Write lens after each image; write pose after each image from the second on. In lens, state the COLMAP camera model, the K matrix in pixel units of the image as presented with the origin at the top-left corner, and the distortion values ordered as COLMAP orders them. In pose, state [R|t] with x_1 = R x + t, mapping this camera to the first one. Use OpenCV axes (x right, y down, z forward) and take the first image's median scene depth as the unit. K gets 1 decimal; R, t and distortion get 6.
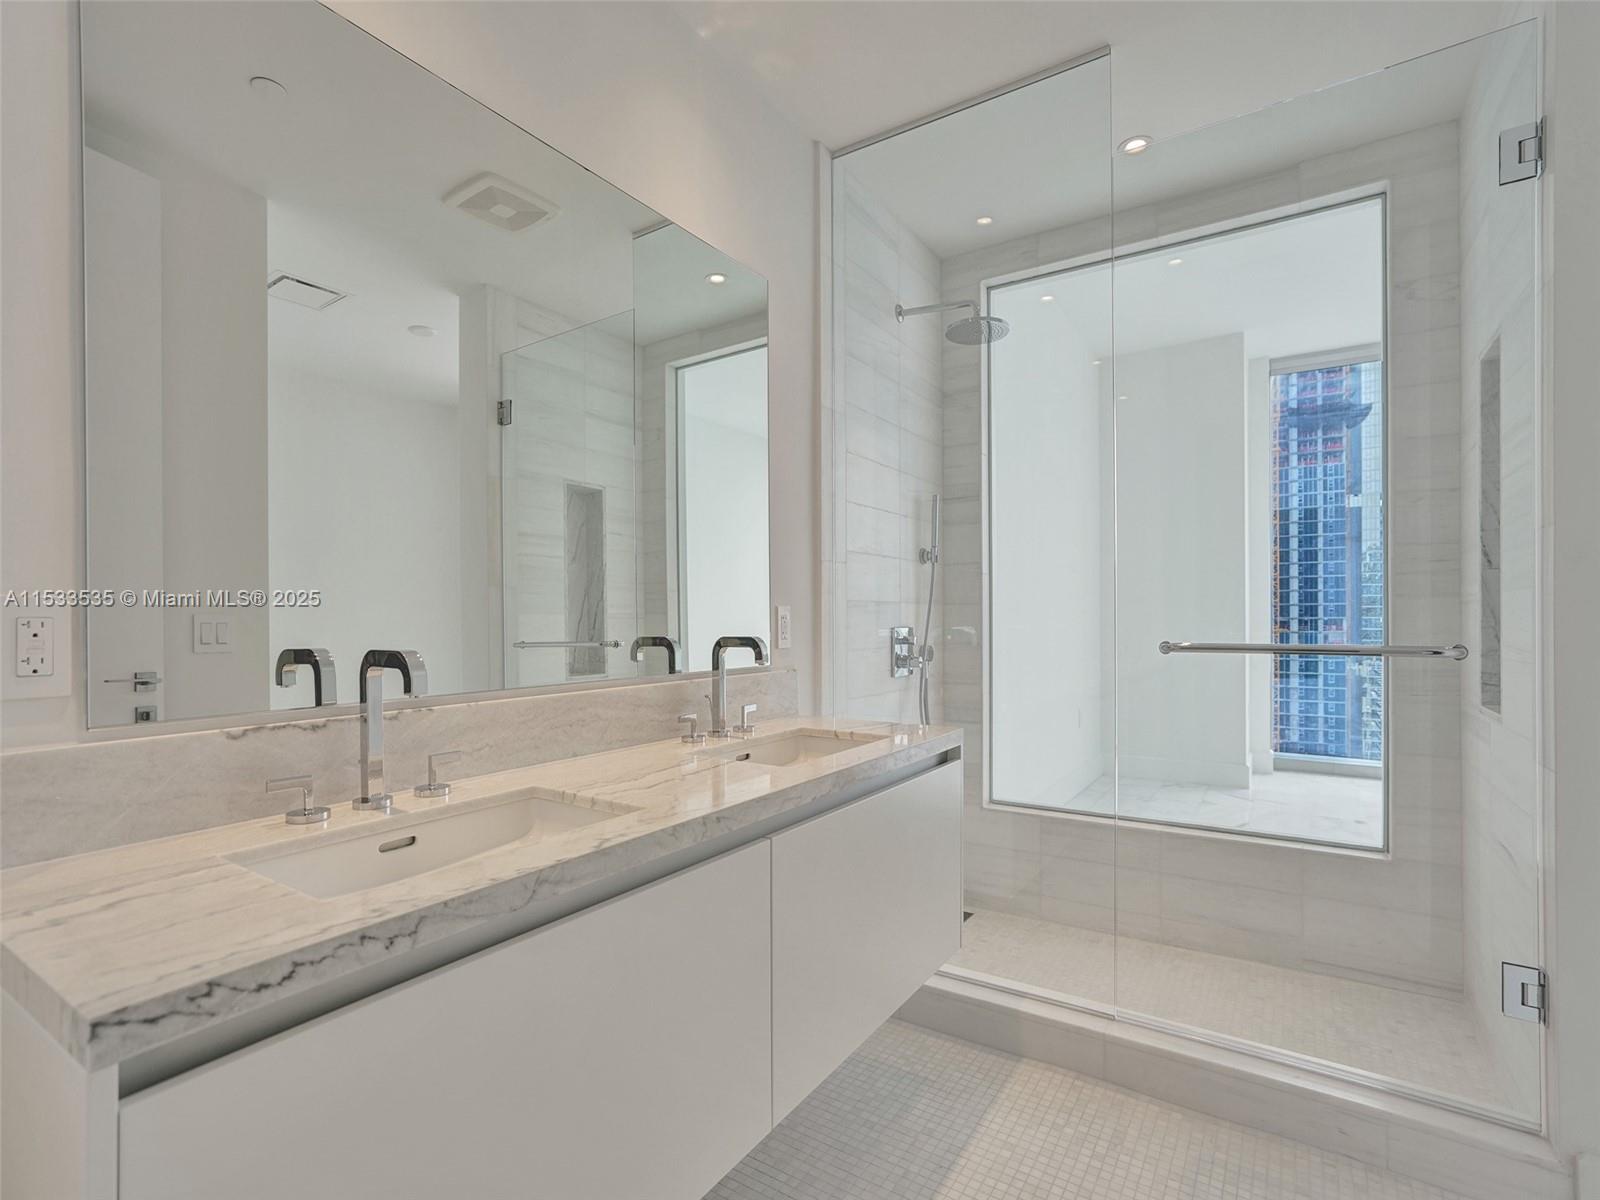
lens RADIAL K [[748.3, 0, 796.7], [0, 748.3, 619.5], [0, 0, 1]] dist [-0.059178, 0.023237]
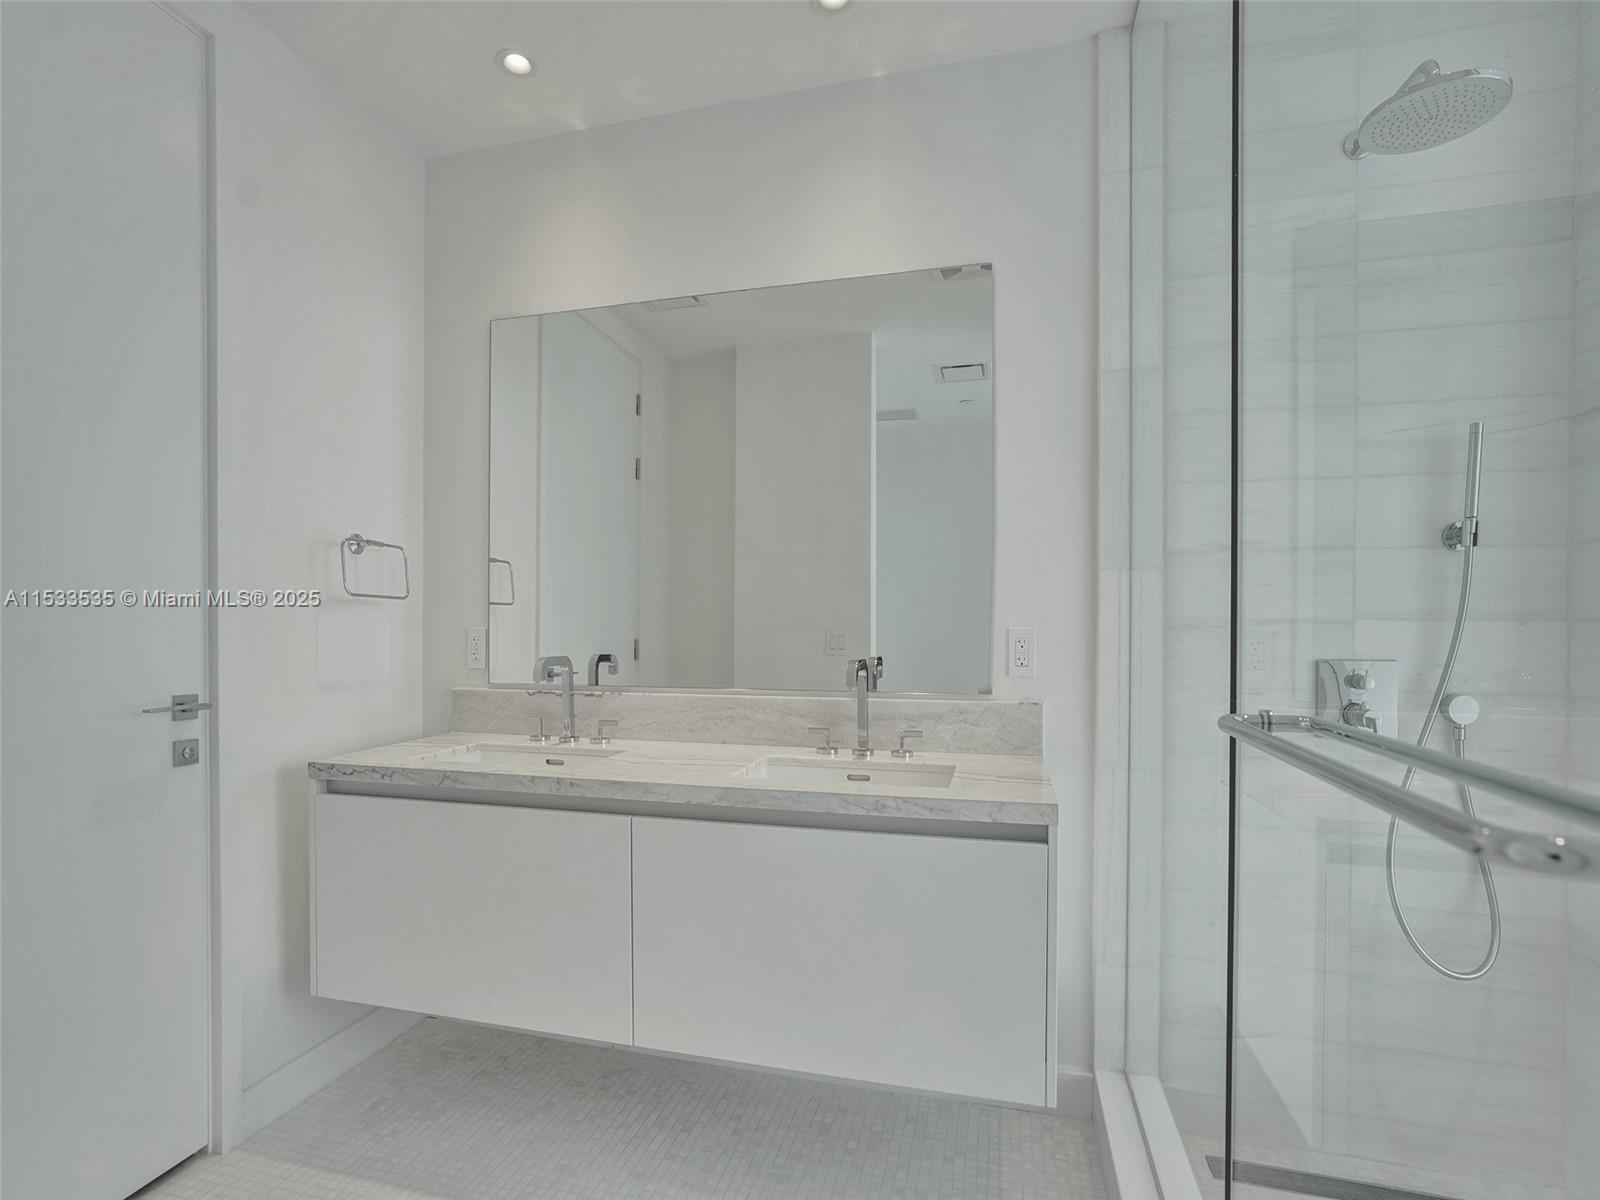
lens RADIAL K [[748.3, 0, 796.7], [0, 748.3, 619.5], [0, 0, 1]] dist [-0.059178, 0.023237]
pose [[0.350796, -0.005536, -0.936435, 1.247700], [-0.005263, 0.999955, -0.007882, -0.034791], [0.936437, 0.007693, 0.350751, 0.812897]]
